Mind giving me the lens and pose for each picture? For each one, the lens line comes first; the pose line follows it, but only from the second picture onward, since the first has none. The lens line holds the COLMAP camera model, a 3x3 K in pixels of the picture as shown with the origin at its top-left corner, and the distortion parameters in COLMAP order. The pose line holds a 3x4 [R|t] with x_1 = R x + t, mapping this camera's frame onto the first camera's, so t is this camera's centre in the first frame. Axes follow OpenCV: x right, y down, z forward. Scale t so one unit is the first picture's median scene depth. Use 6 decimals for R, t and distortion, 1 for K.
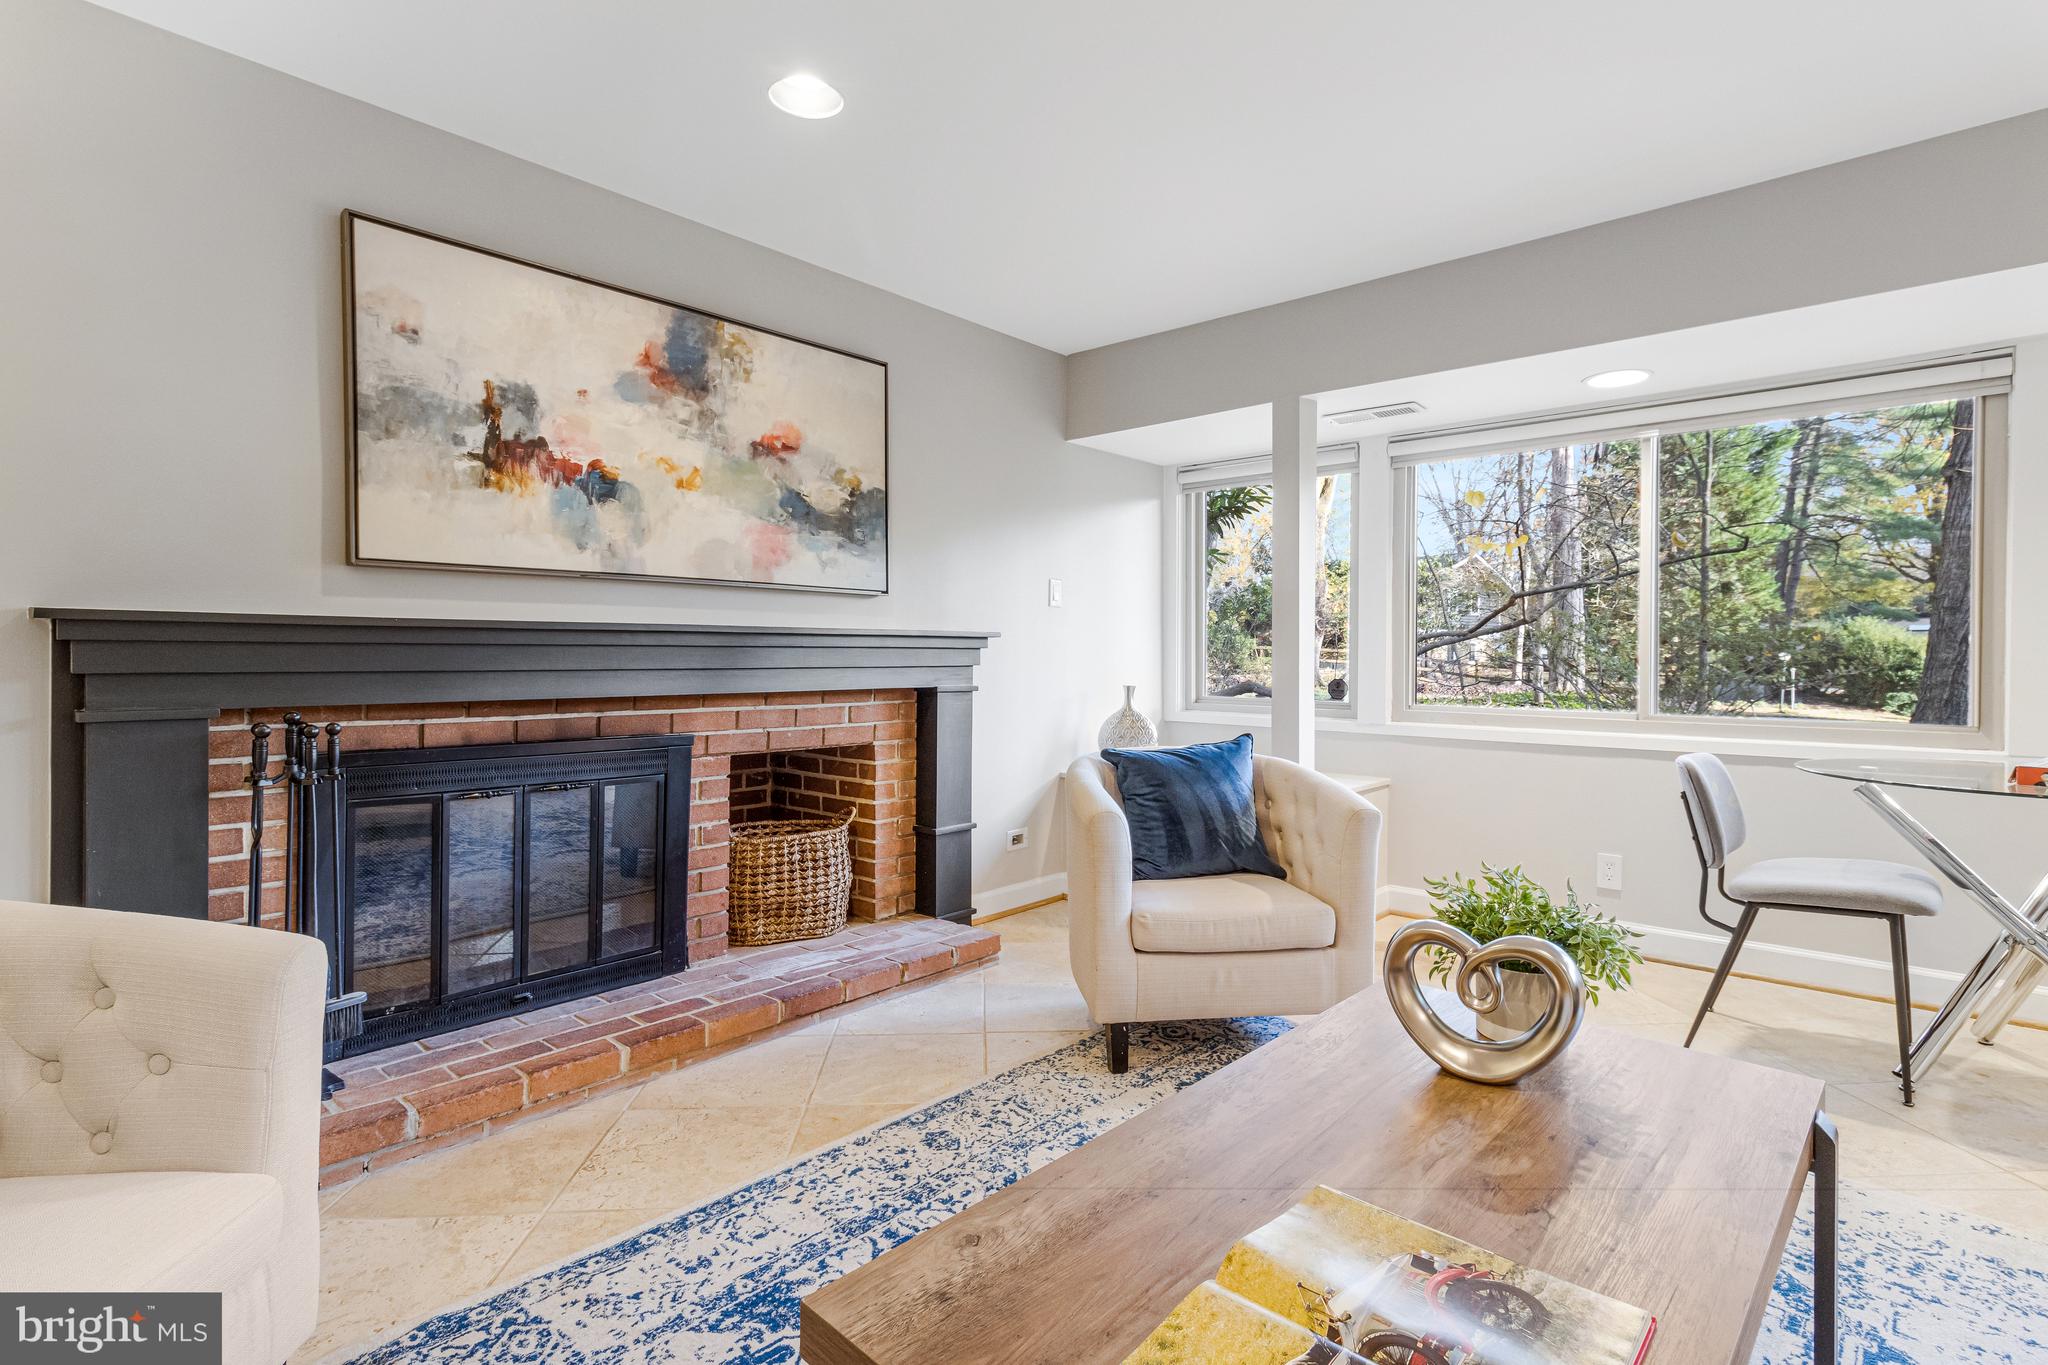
lens RADIAL K [[974.7, 0, 1034.7], [0, 974.7, 660.6], [0, 0, 1]] dist [0.007581, -0.000065]
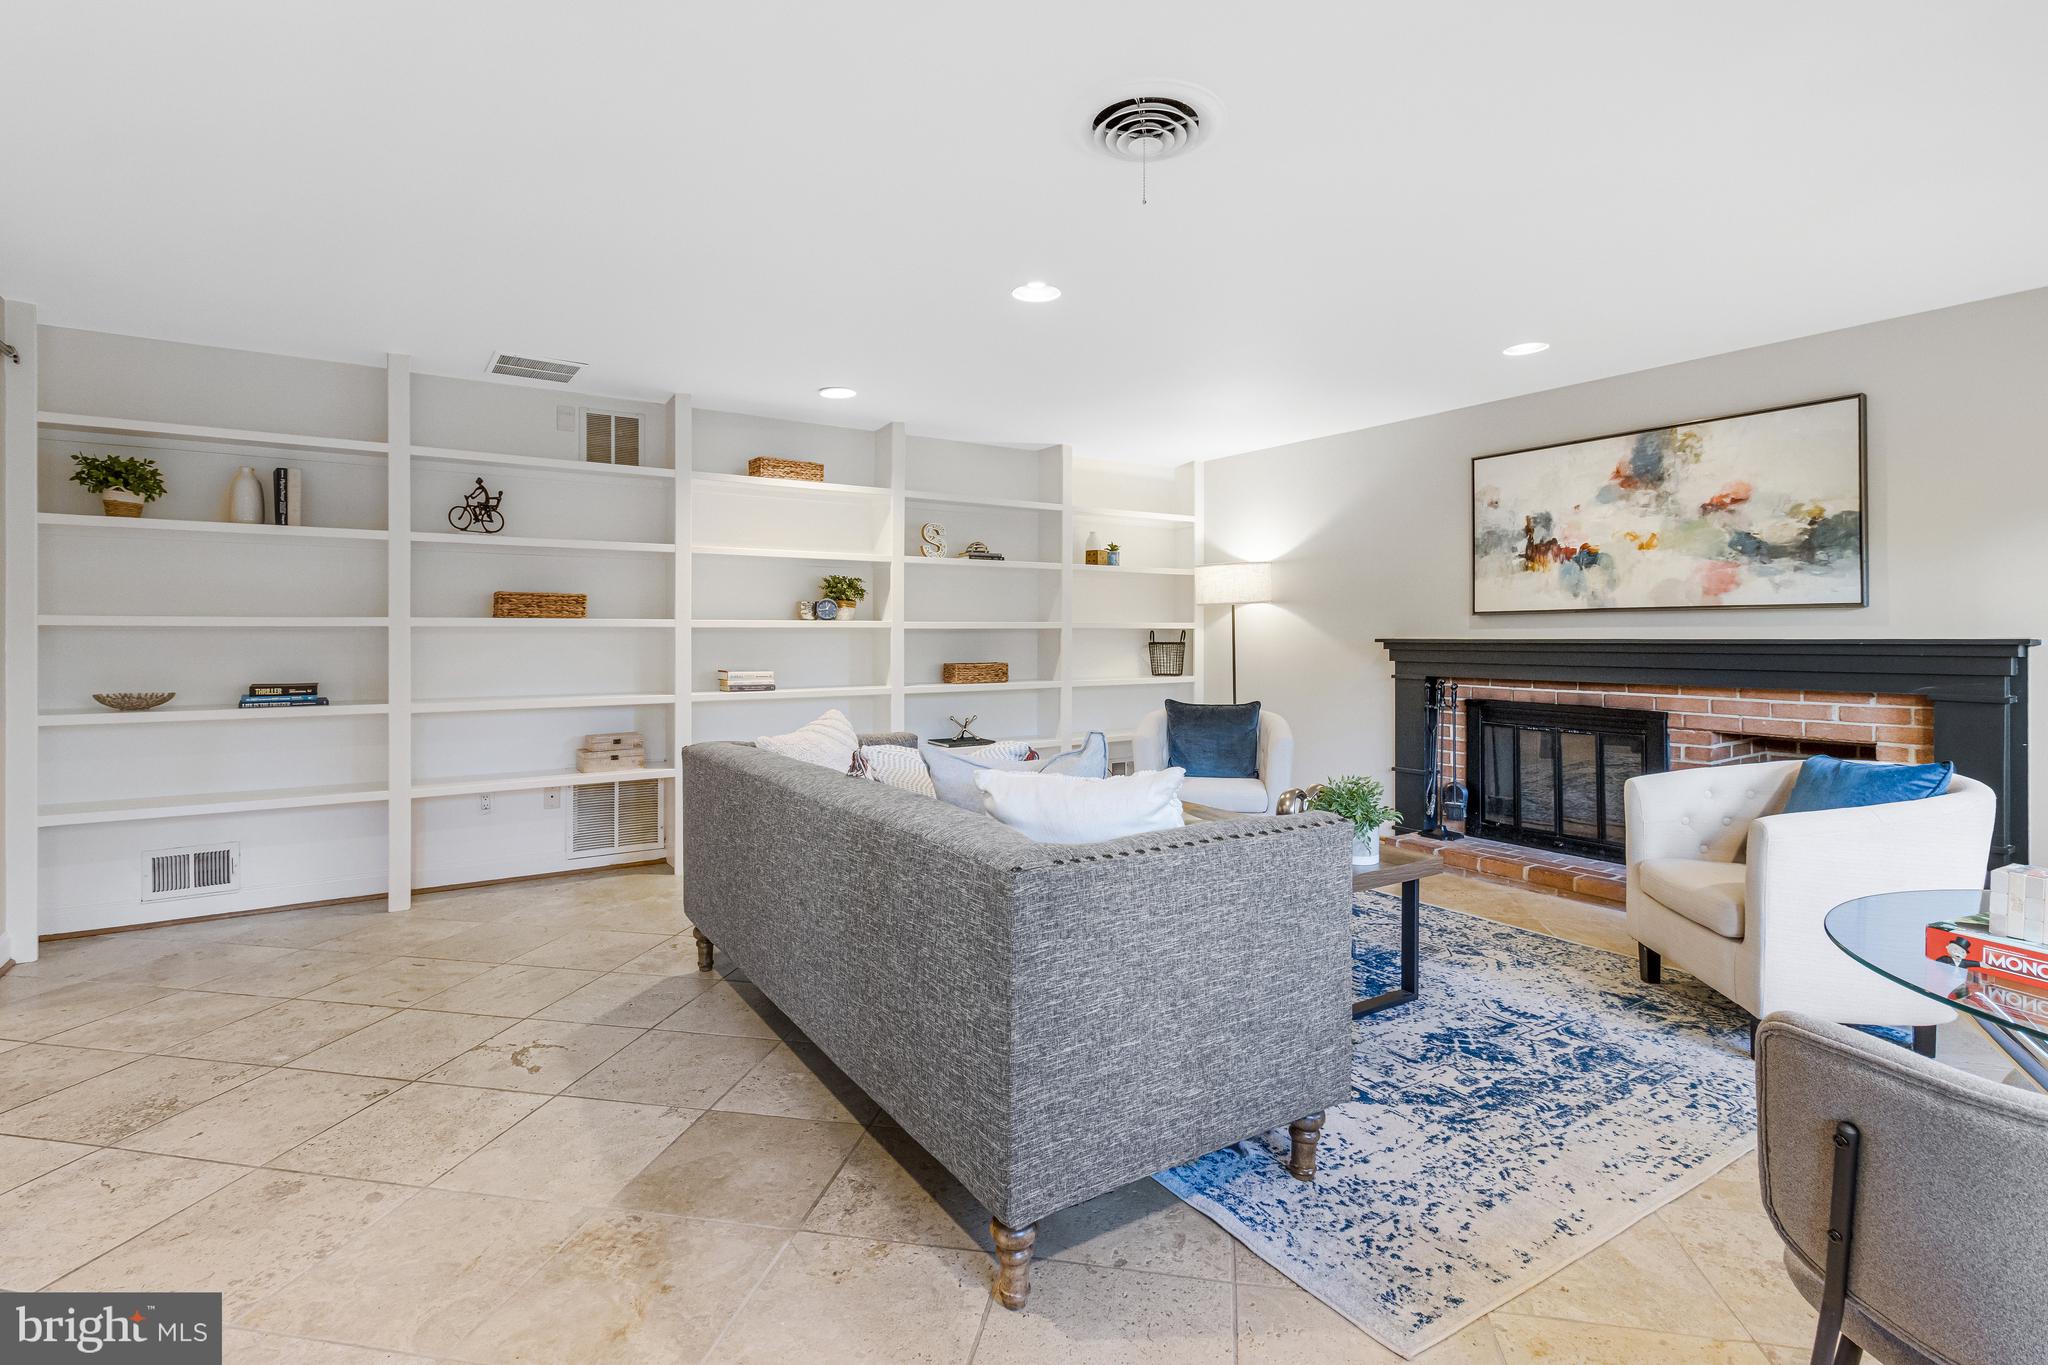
lens RADIAL K [[961.2, 0, 1030.8], [0, 961.2, 630.0], [0, 0, 1]] dist [0.000976, 0.000146]
pose [[-0.242265, -0.007253, -0.970183, 1.343773], [-0.005475, 0.999966, -0.006108, -0.035772], [0.970195, 0.003832, -0.242297, 0.438245]]
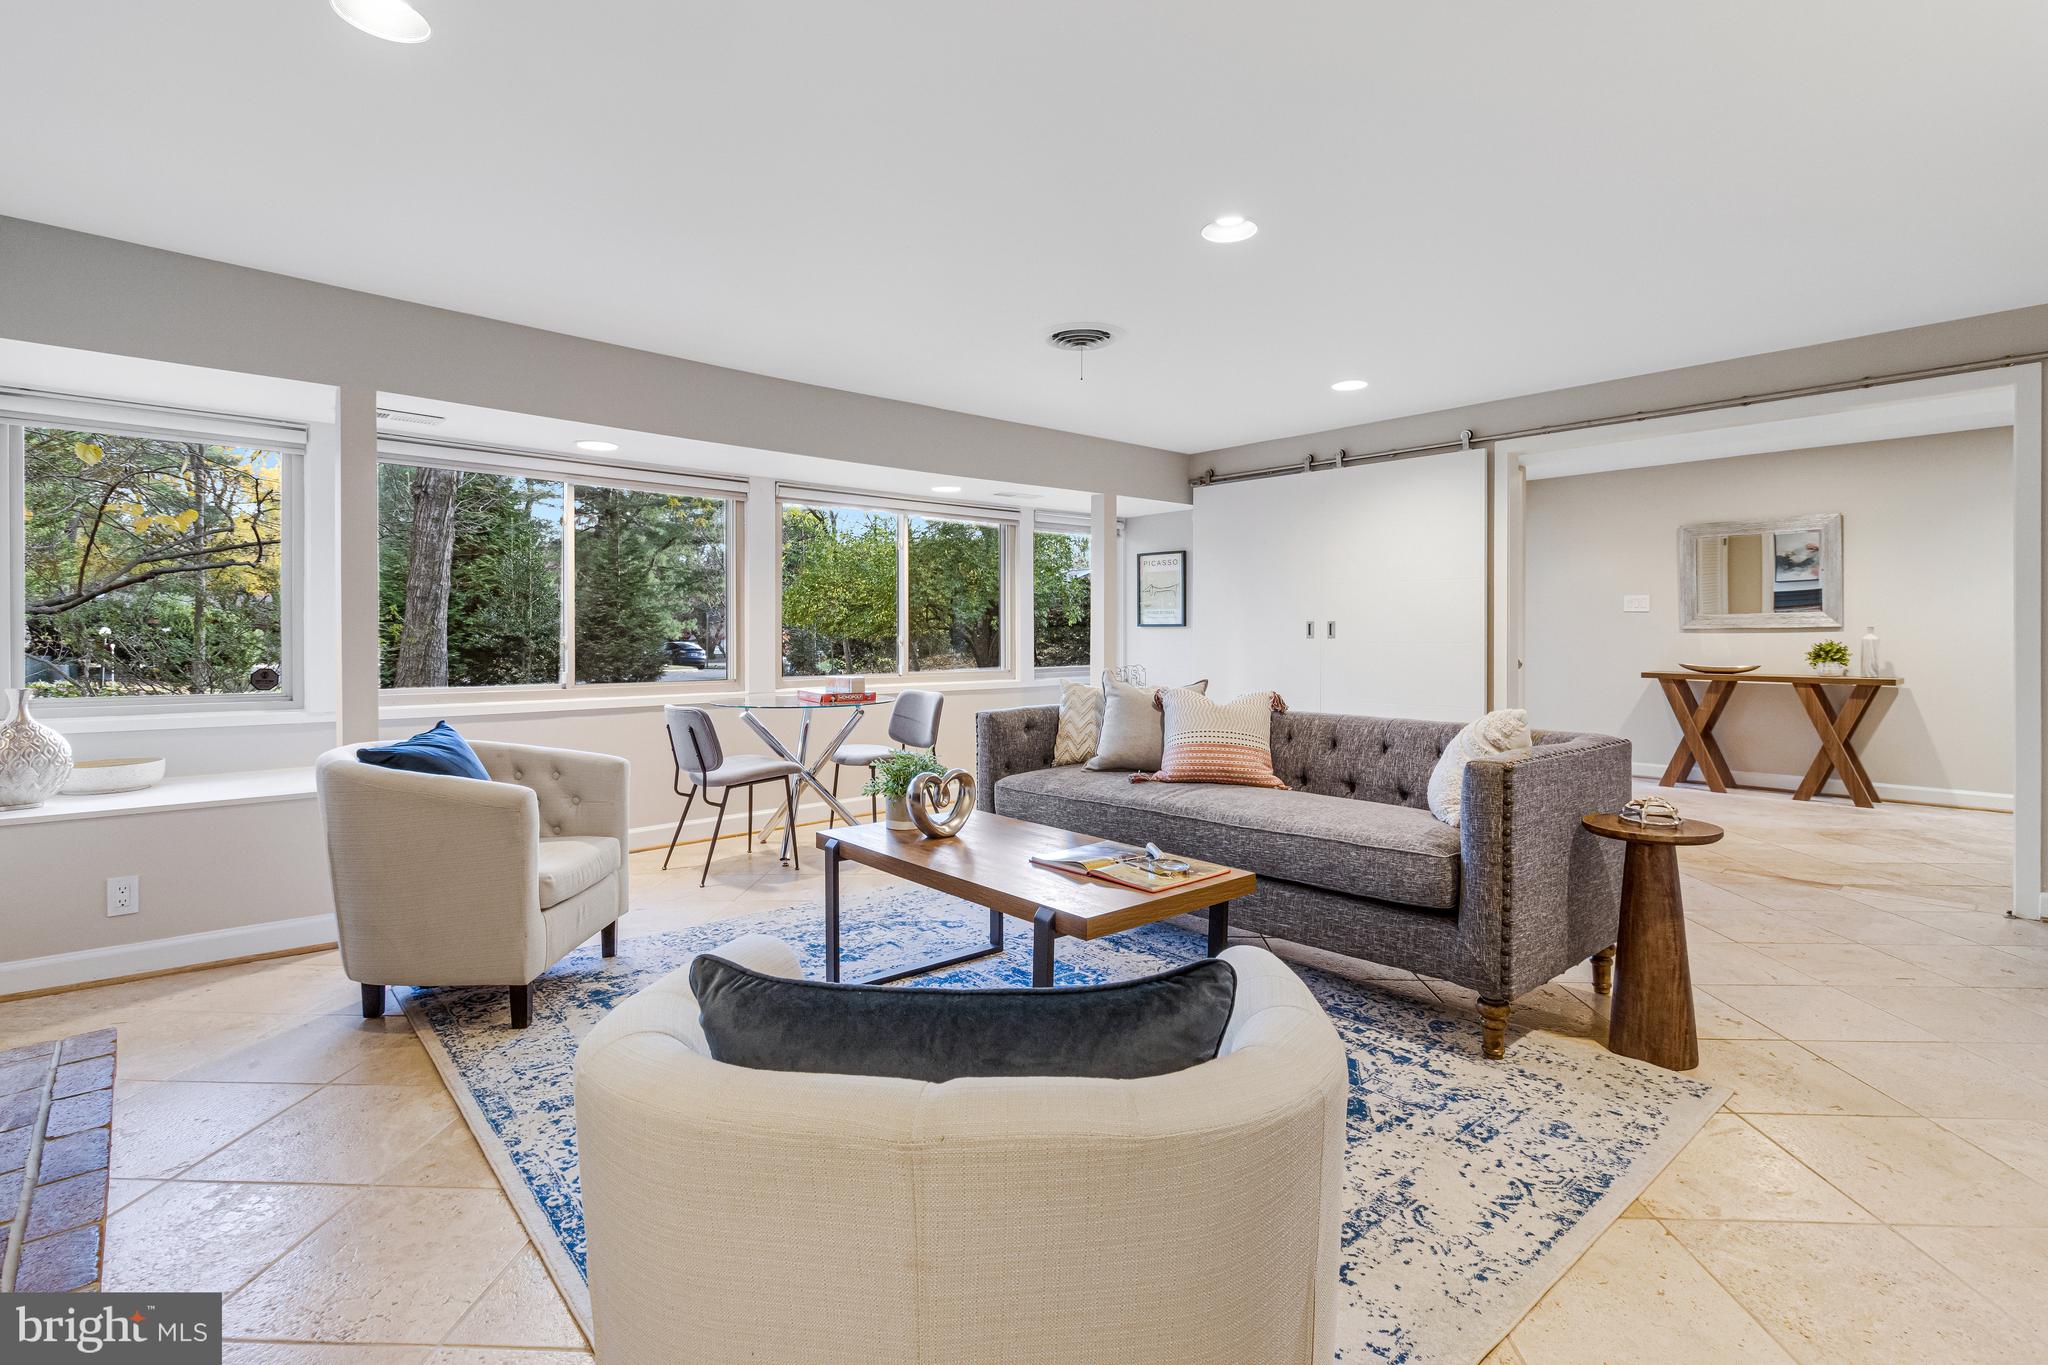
lens RADIAL K [[974.7, 0, 1034.7], [0, 974.7, 660.6], [0, 0, 1]] dist [0.007581, -0.000065]
pose [[0.081474, -0.027682, 0.996291, -0.831756], [0.006006, 0.999610, 0.027284, -0.015206], [-0.996657, 0.003761, 0.081608, 0.291861]]
